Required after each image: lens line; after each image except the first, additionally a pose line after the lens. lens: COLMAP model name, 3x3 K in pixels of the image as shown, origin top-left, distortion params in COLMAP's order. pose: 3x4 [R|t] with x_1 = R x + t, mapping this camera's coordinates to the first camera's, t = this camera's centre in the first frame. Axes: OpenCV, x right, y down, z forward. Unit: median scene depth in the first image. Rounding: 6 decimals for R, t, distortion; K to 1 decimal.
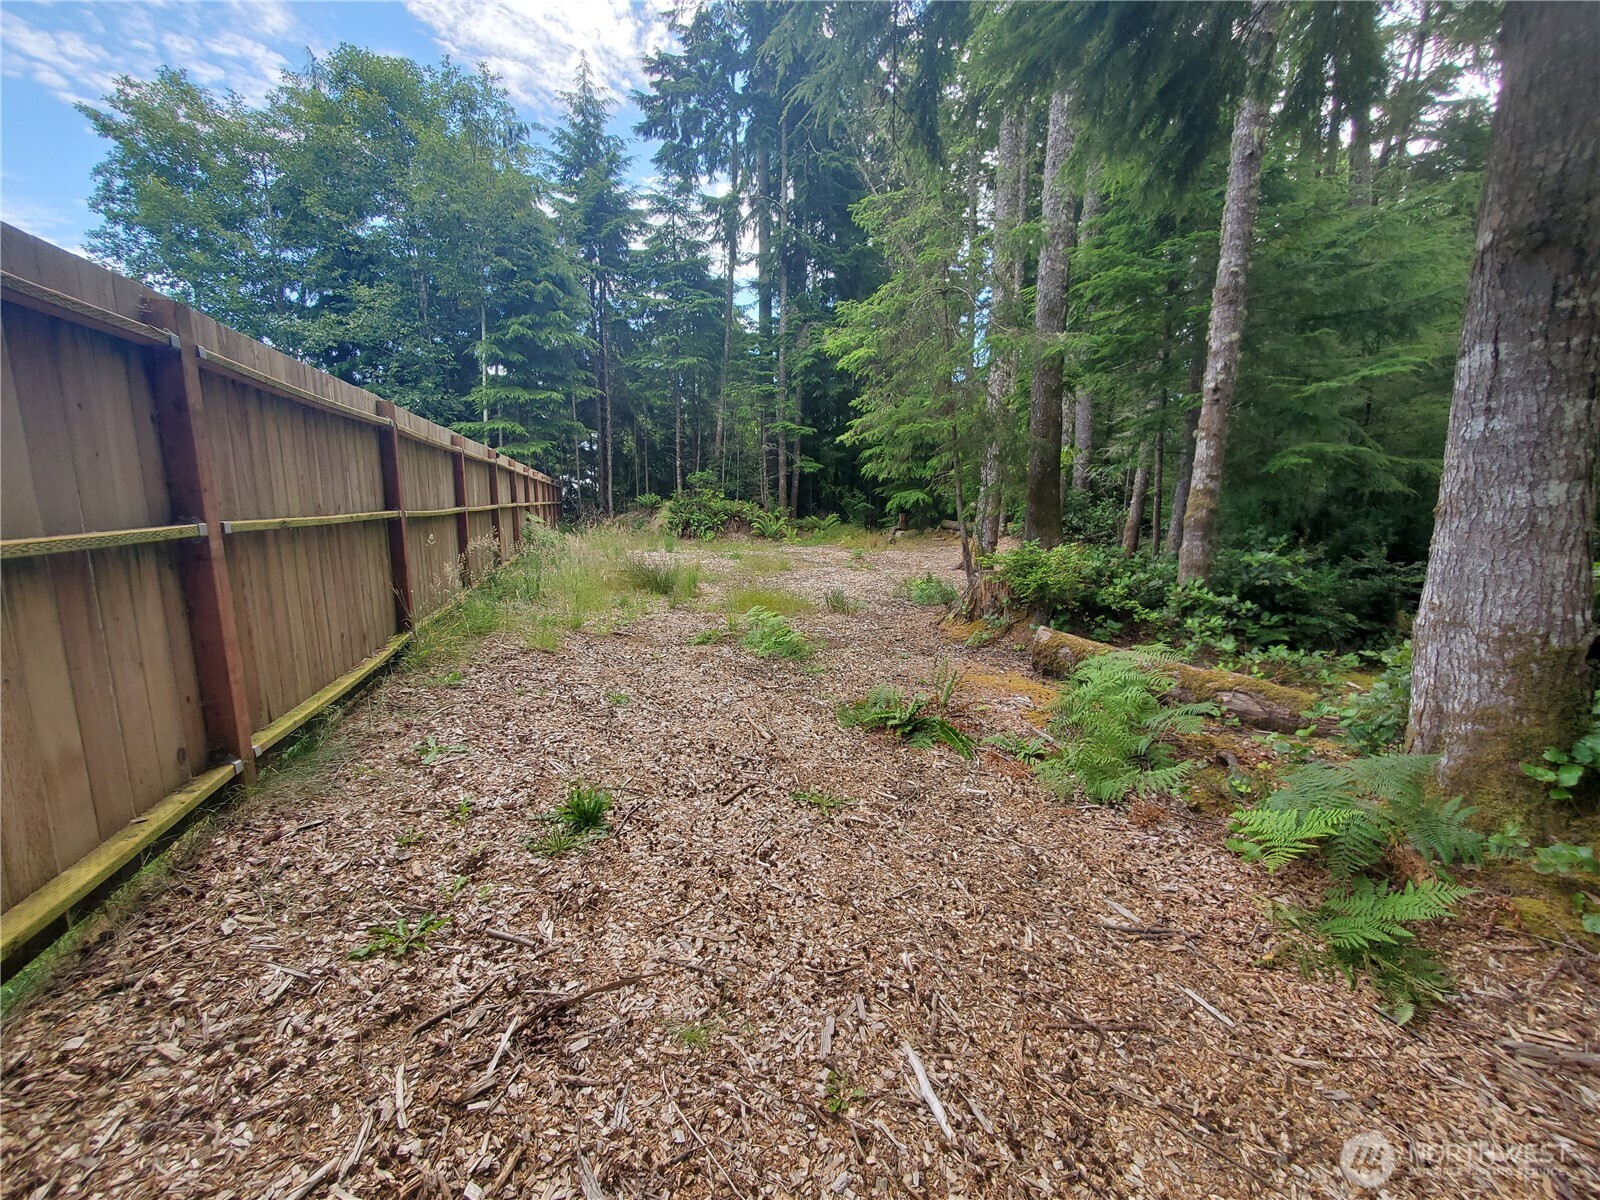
lens RADIAL K [[637.2, 0, 798.9], [0, 637.2, 613.7], [0, 0, 1]] dist [-0.000685, -0.000184]
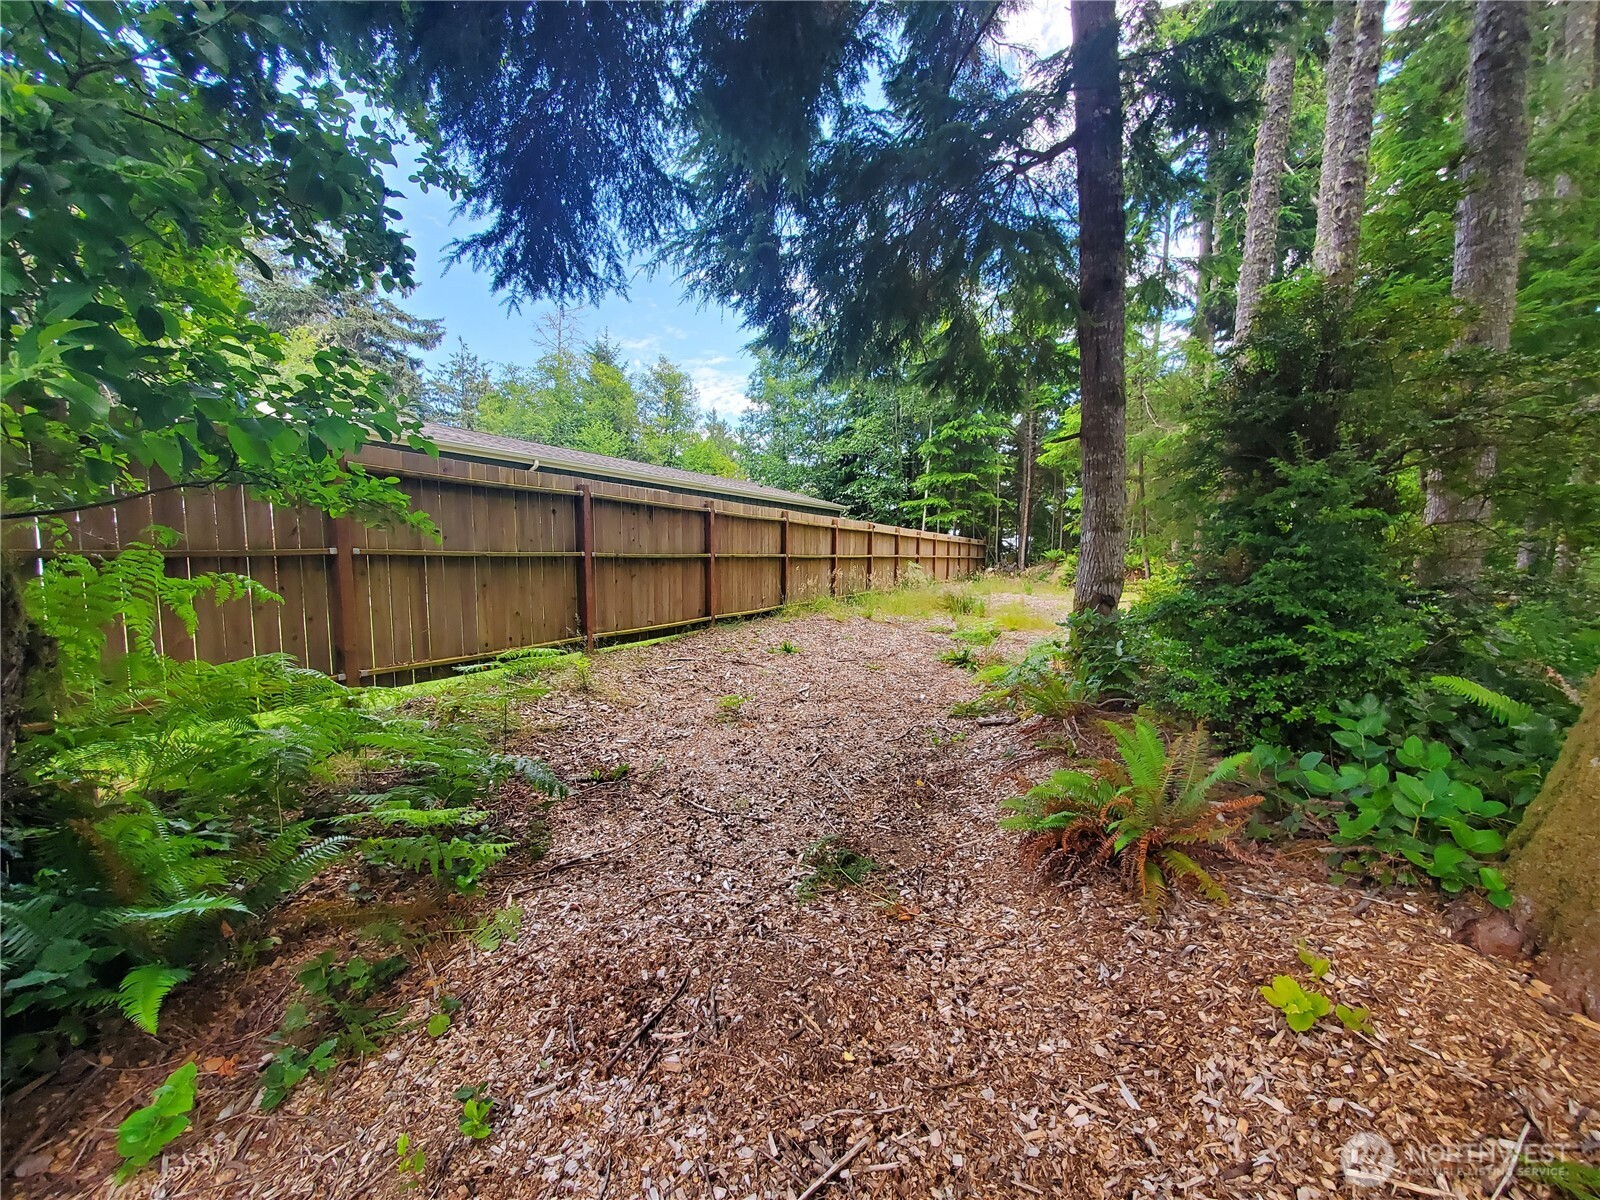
lens RADIAL K [[637.2, 0, 799.3], [0, 637.2, 605.8], [0, 0, 1]] dist [-0.000685, -0.000184]
pose [[0.742932, 0.041119, -0.668103, 0.250582], [-0.110401, 0.991969, -0.061714, 0.043003], [0.660200, 0.119609, 0.741505, -0.179169]]
